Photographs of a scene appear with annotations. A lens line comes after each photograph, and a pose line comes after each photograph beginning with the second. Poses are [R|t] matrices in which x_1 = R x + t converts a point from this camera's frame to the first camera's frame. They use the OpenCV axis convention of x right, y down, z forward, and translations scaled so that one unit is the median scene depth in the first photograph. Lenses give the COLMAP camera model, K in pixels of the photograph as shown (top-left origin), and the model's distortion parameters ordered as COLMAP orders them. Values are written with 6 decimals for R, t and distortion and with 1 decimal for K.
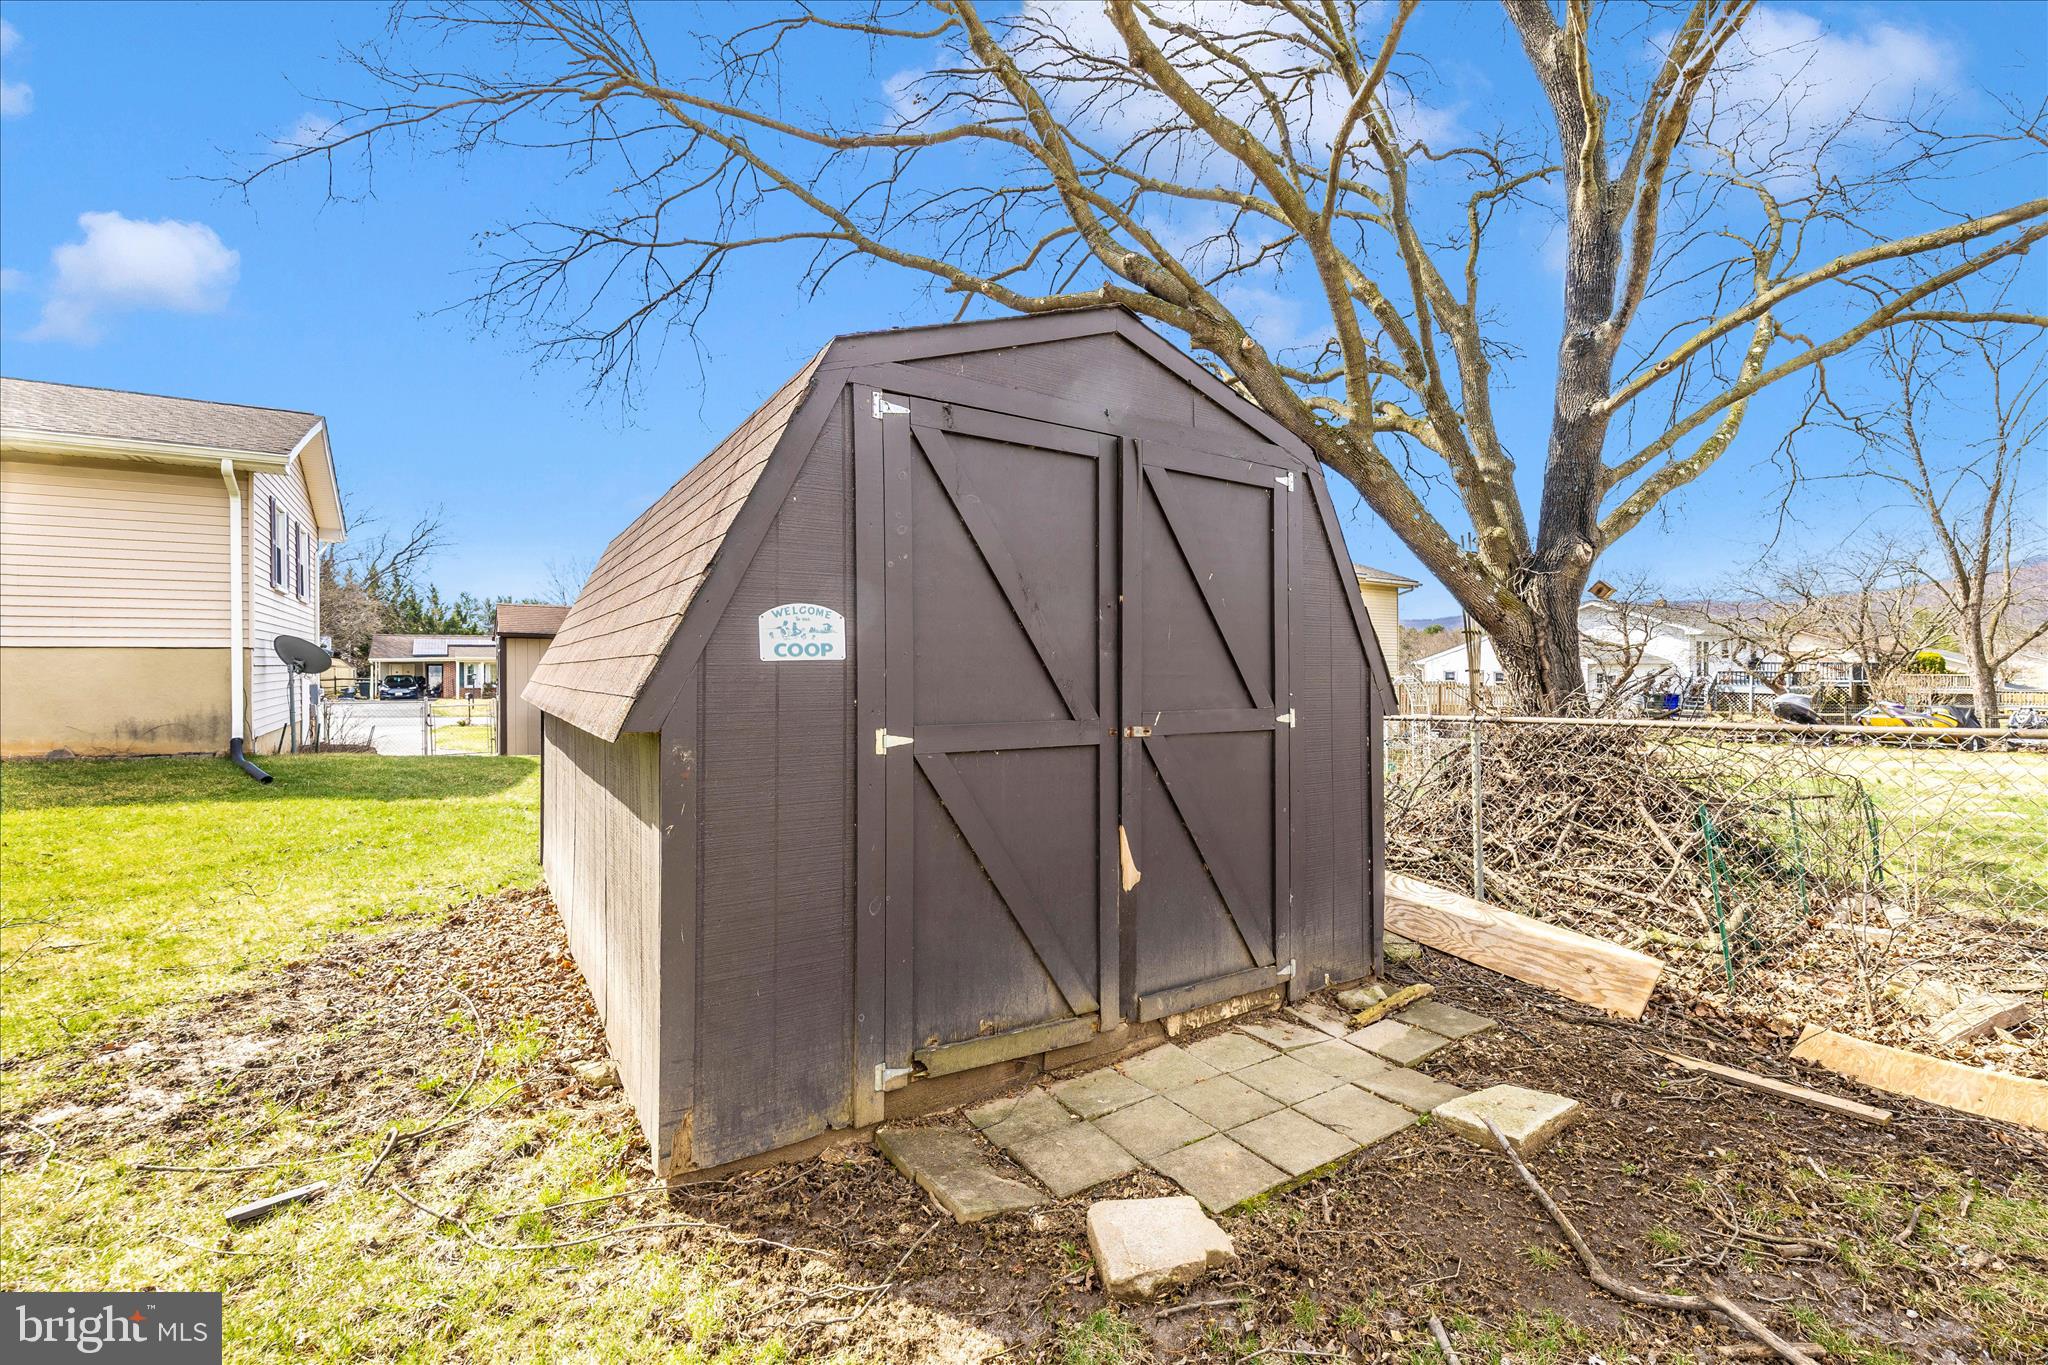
lens RADIAL K [[843.9, 0, 1024.0], [0, 843.9, 669.1], [0, 0, 1]] dist [-0.000121, -0.000094]
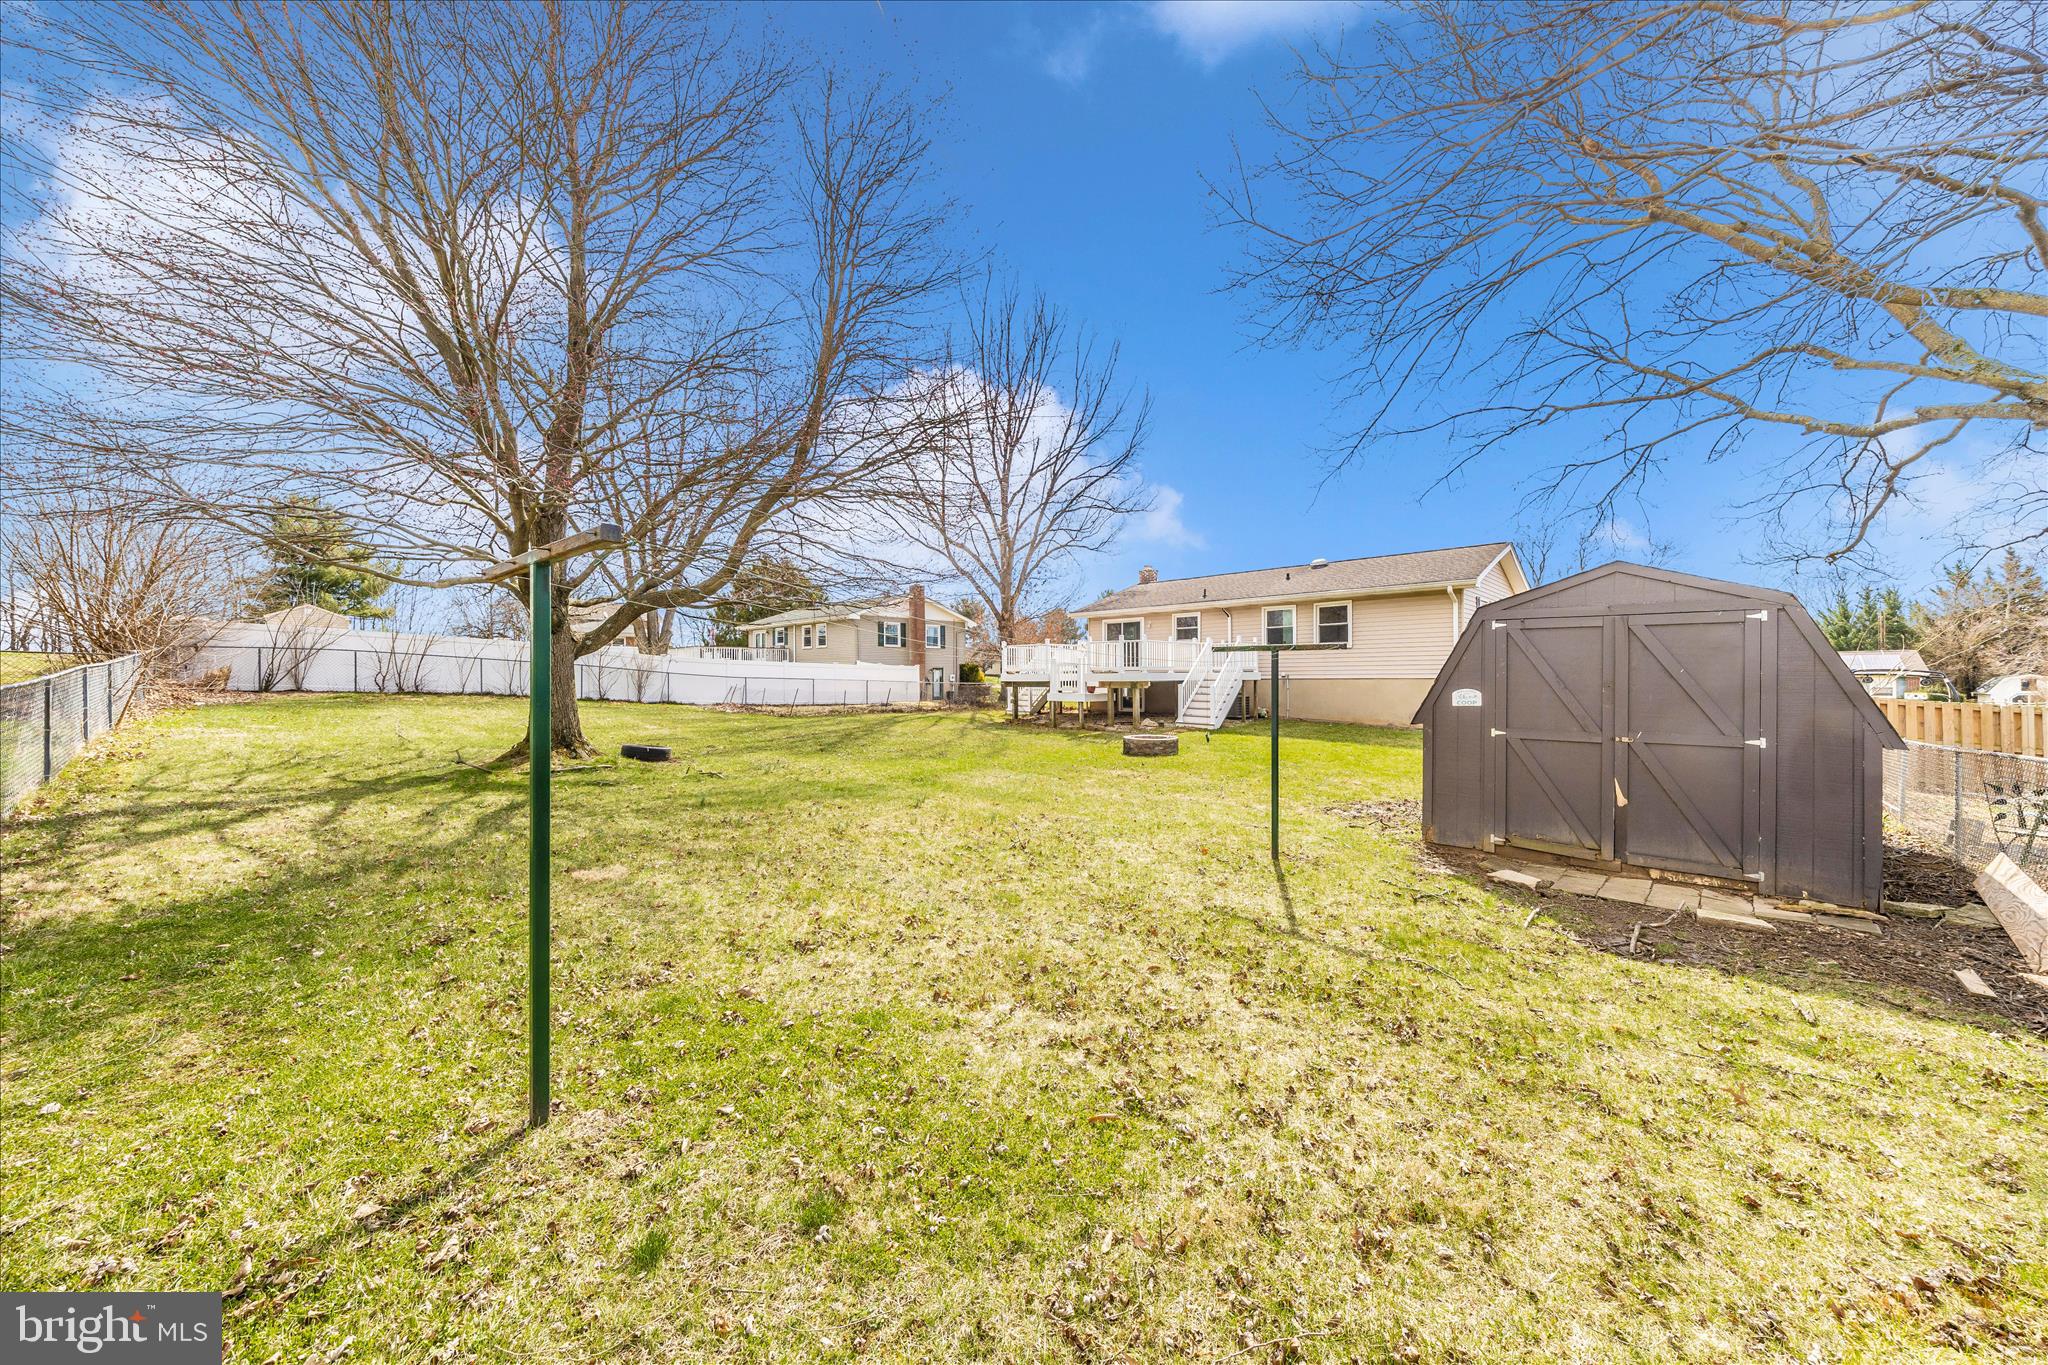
lens RADIAL K [[710.3, 0, 1018.7], [0, 710.3, 688.1], [0, 0, 1]] dist [0.000222, -0.000051]
pose [[0.166001, 0.015662, -0.986001, 1.807063], [0.007885, 0.999821, 0.017209, -0.116668], [0.986094, -0.010632, 0.165848, -0.997116]]
